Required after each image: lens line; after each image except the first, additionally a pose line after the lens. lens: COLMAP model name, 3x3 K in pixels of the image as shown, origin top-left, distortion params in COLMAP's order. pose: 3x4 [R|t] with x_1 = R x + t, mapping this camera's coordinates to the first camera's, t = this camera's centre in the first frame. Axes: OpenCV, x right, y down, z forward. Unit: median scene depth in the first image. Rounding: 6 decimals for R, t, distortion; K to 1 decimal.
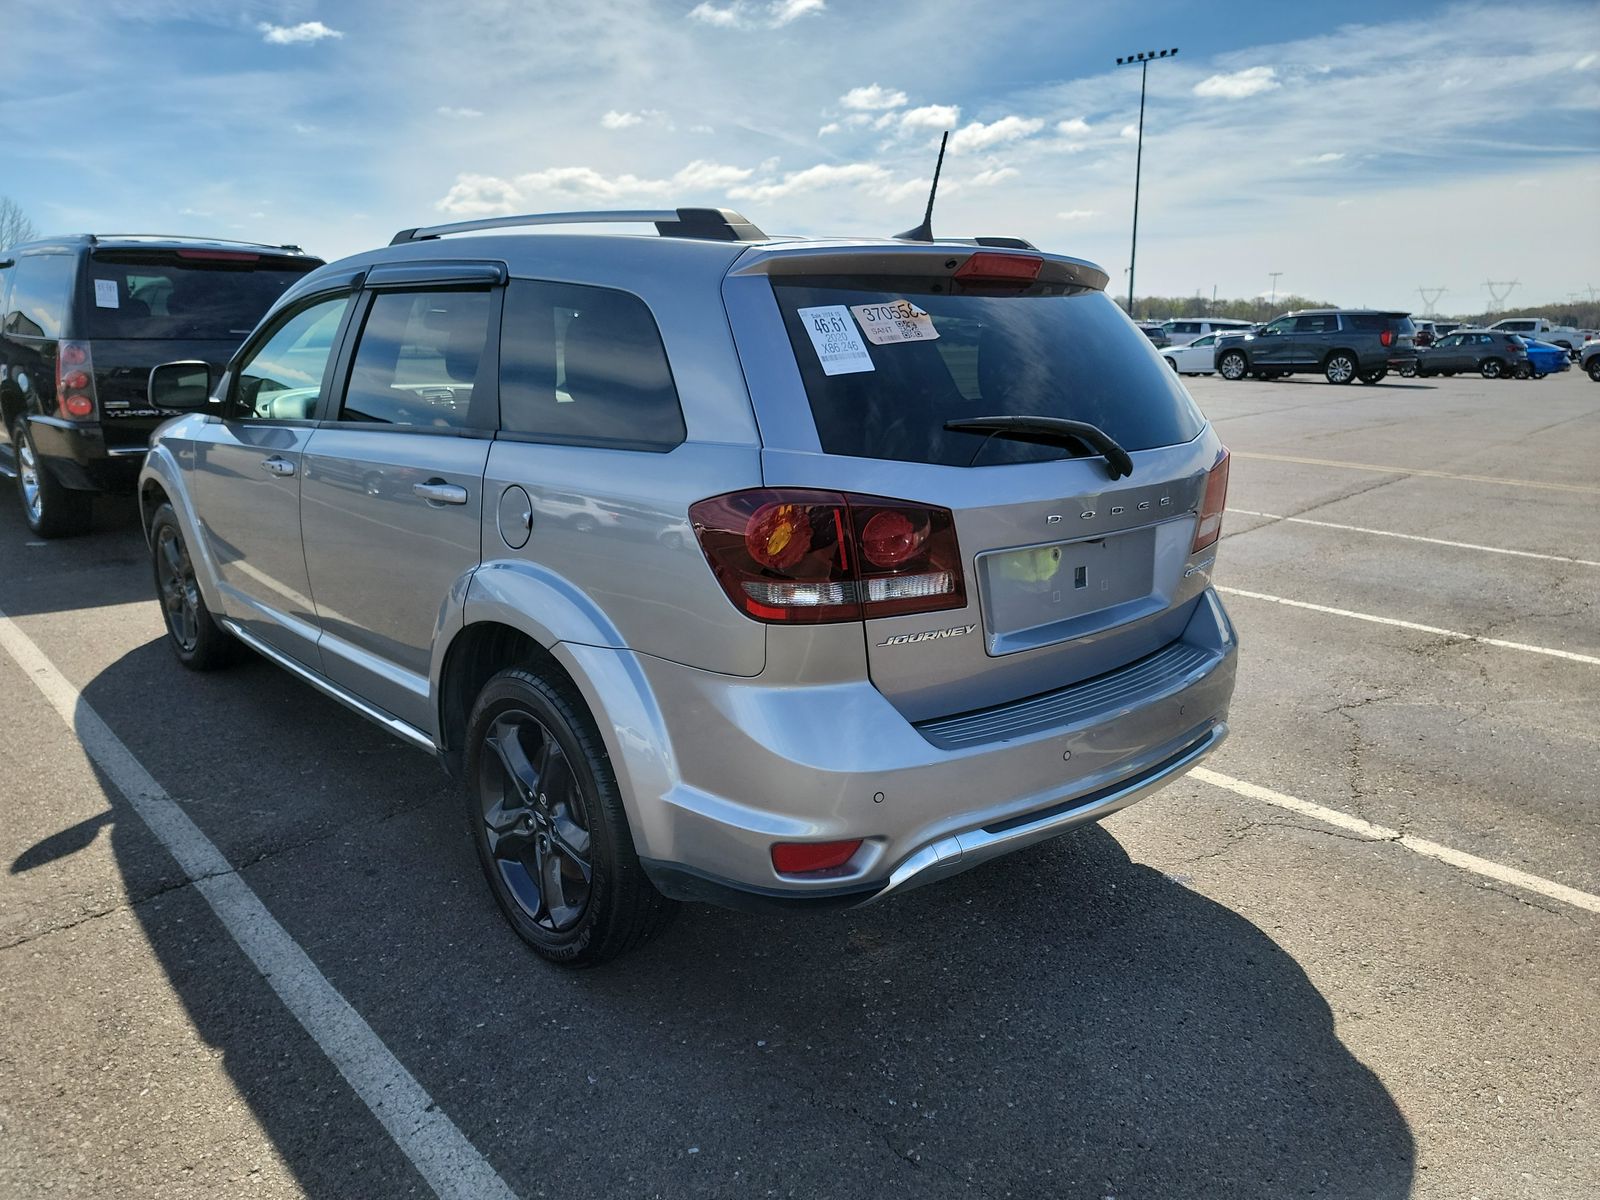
lens RADIAL K [[1173.9, 0, 800.0], [0, 1173.9, 600.0], [0, 0, 1]] dist [0.054058, -0.046745]
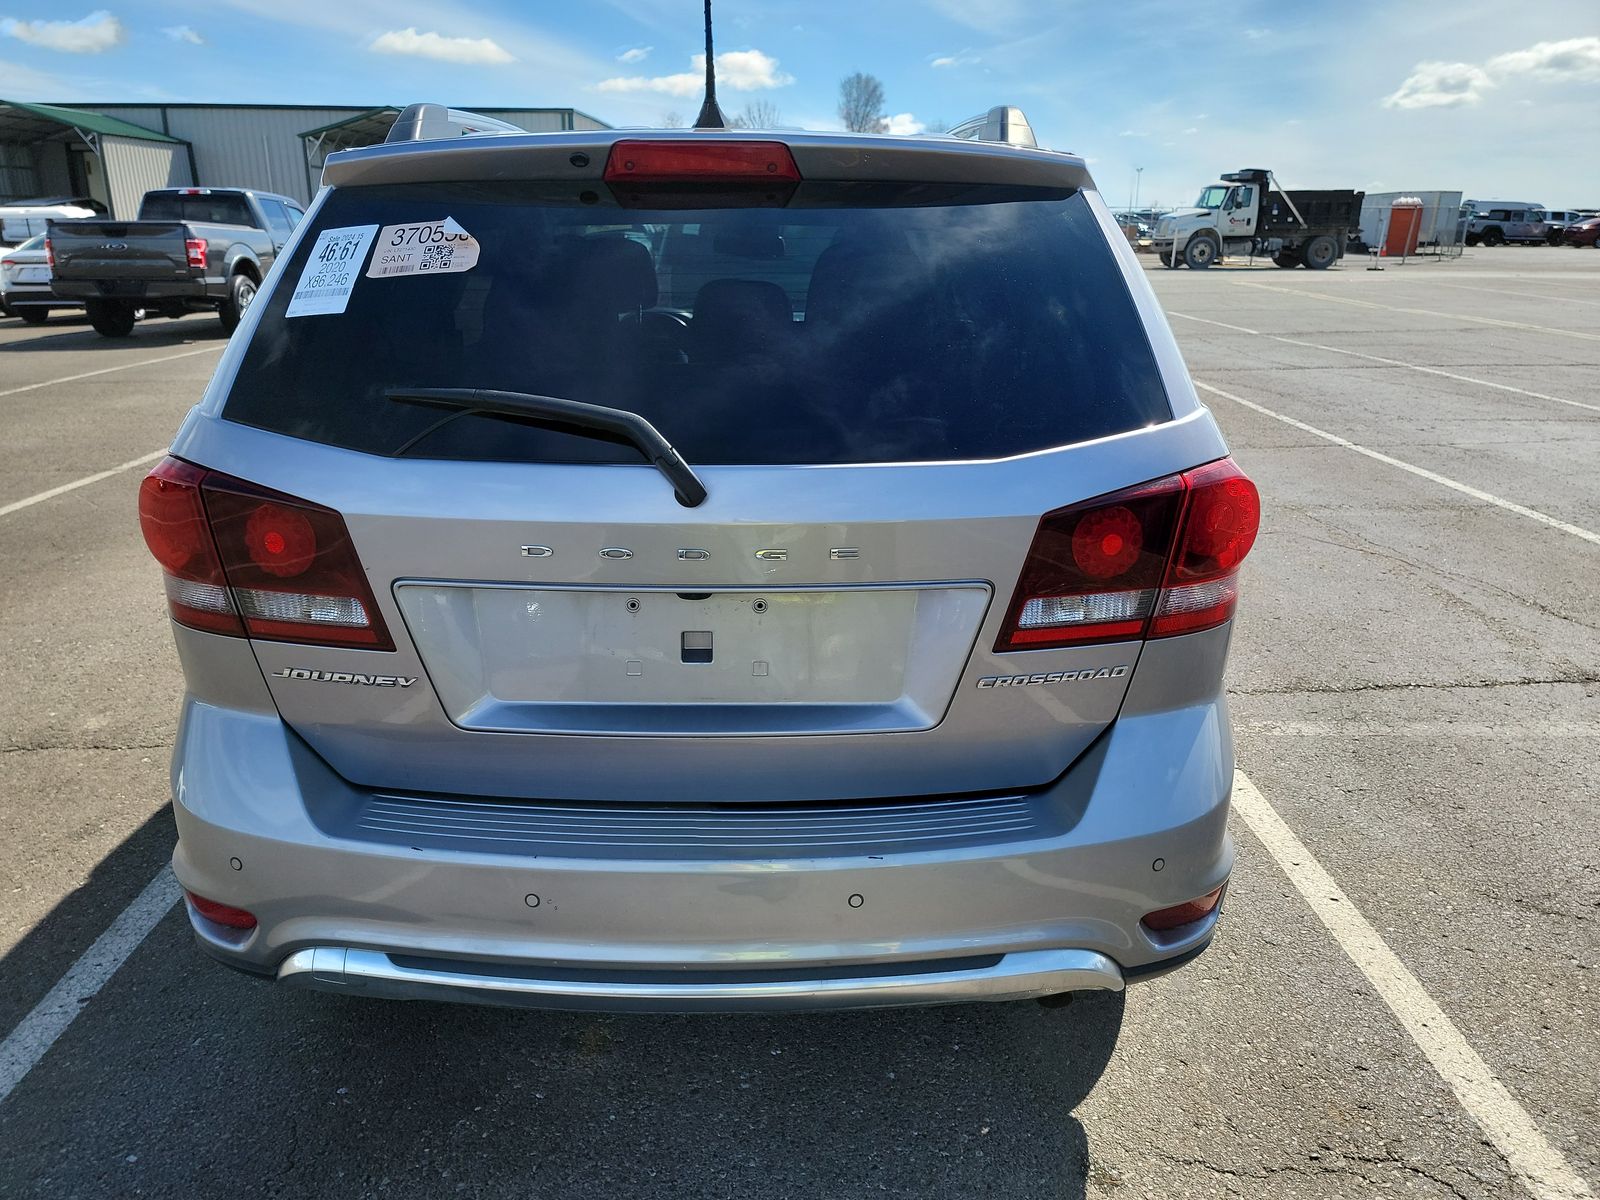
lens RADIAL K [[1173.9, 0, 800.0], [0, 1173.9, 600.0], [0, 0, 1]] dist [0.054058, -0.046745]
pose [[0.725330, 0.190404, -0.661546, 0.486545], [-0.145687, 0.981679, 0.122810, -0.091947], [0.672809, 0.007301, 0.739780, 0.389604]]
